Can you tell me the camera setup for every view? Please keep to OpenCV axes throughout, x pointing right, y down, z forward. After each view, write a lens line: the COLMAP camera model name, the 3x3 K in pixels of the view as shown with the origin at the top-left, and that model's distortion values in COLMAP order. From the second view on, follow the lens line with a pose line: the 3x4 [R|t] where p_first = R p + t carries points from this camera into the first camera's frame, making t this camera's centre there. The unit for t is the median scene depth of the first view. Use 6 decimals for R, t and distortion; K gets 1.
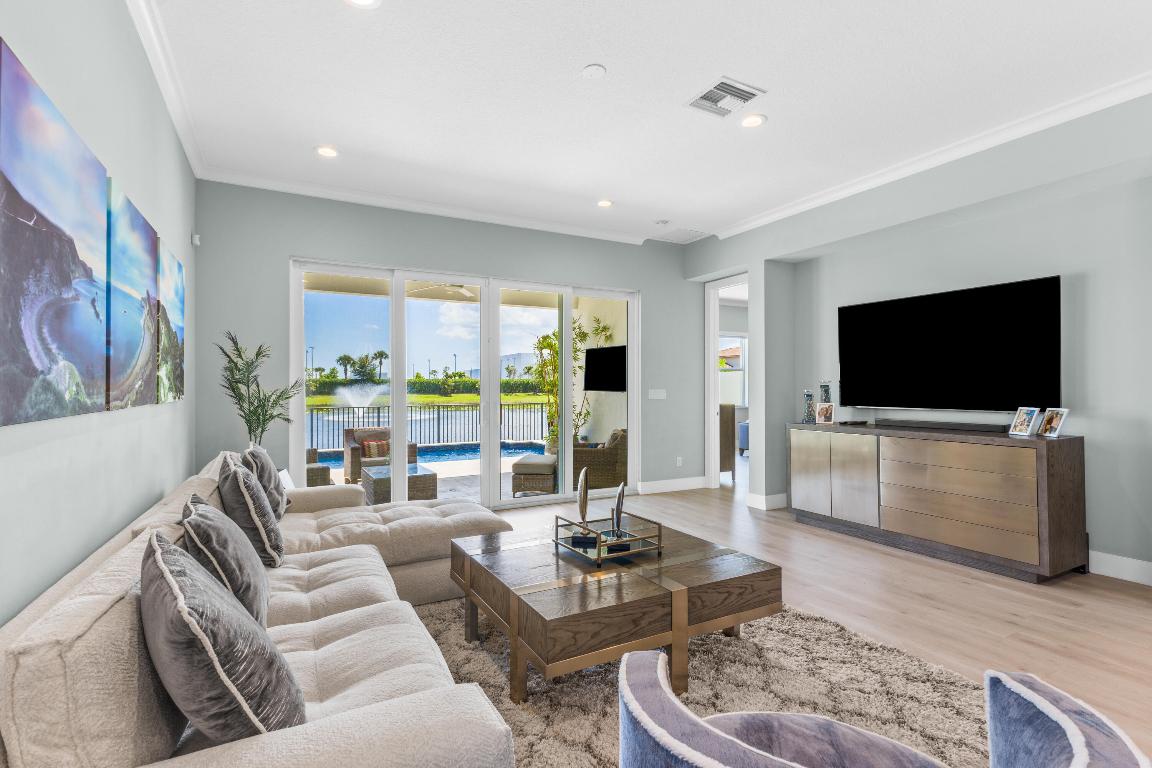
lens RADIAL K [[549.4, 0, 579.4], [0, 549.4, 380.1], [0, 0, 1]] dist [0.019691, -0.004386]
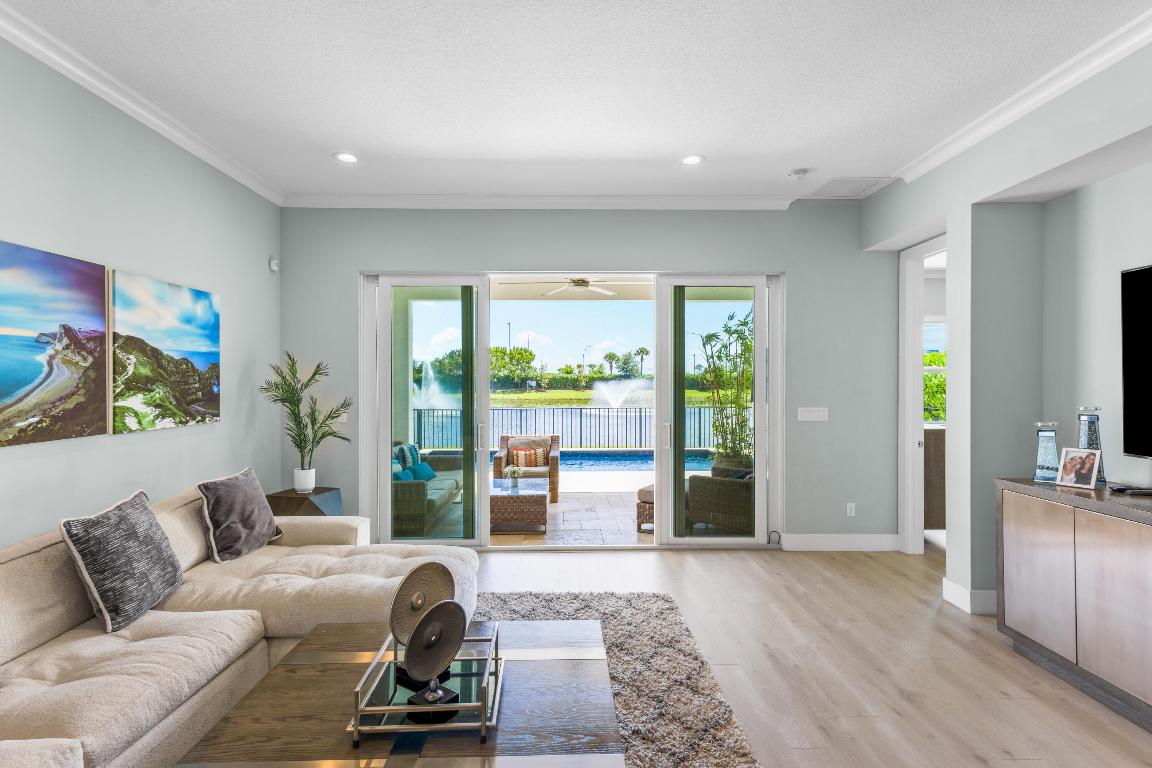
lens RADIAL K [[549.4, 0, 575.6], [0, 549.4, 384.4], [0, 0, 1]] dist [0.019691, -0.004386]
pose [[0.886018, 0.004457, -0.463630, 0.228006], [0.004076, 0.999840, 0.017400, -0.030975], [0.463633, -0.017307, 0.885858, 0.243487]]
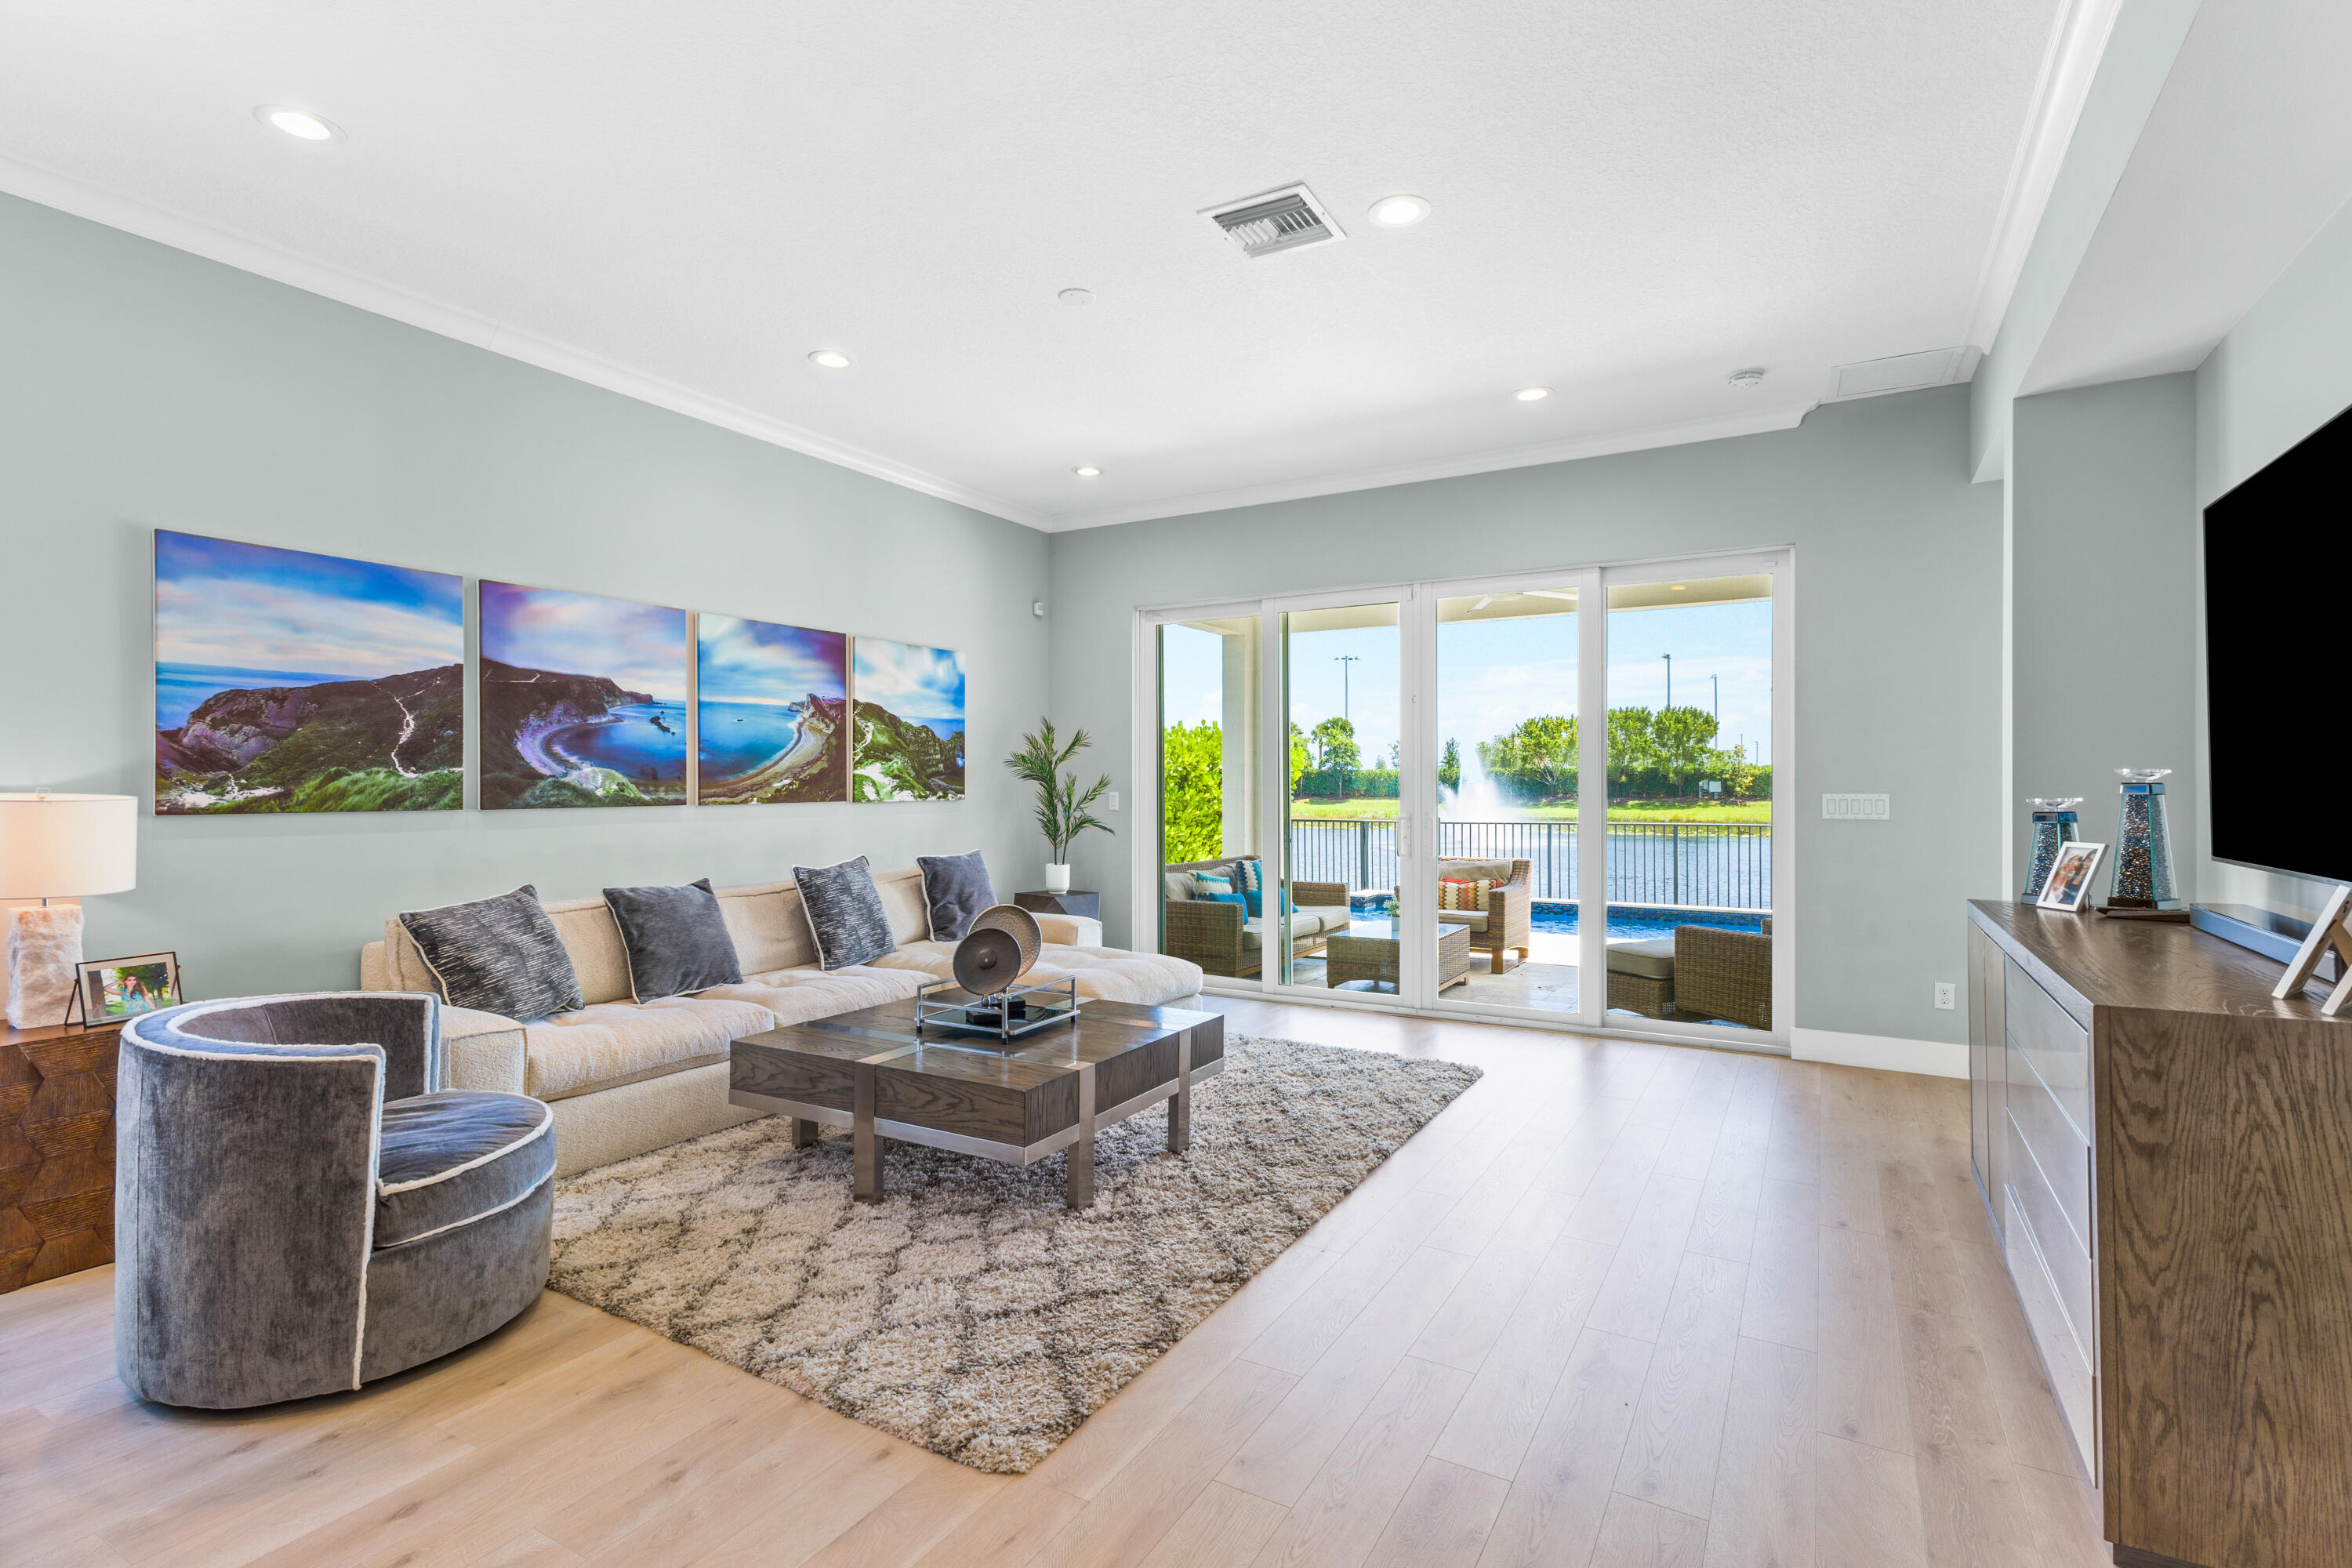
lens RADIAL K [[1121.6, 0, 1175.1], [0, 1121.6, 777.3], [0, 0, 1]] dist [0.019691, -0.004386]
pose [[0.518231, -0.002945, -0.855236, 0.639807], [0.008996, 0.999958, 0.002007, -0.000491], [0.855194, -0.008734, 0.518235, 0.218894]]
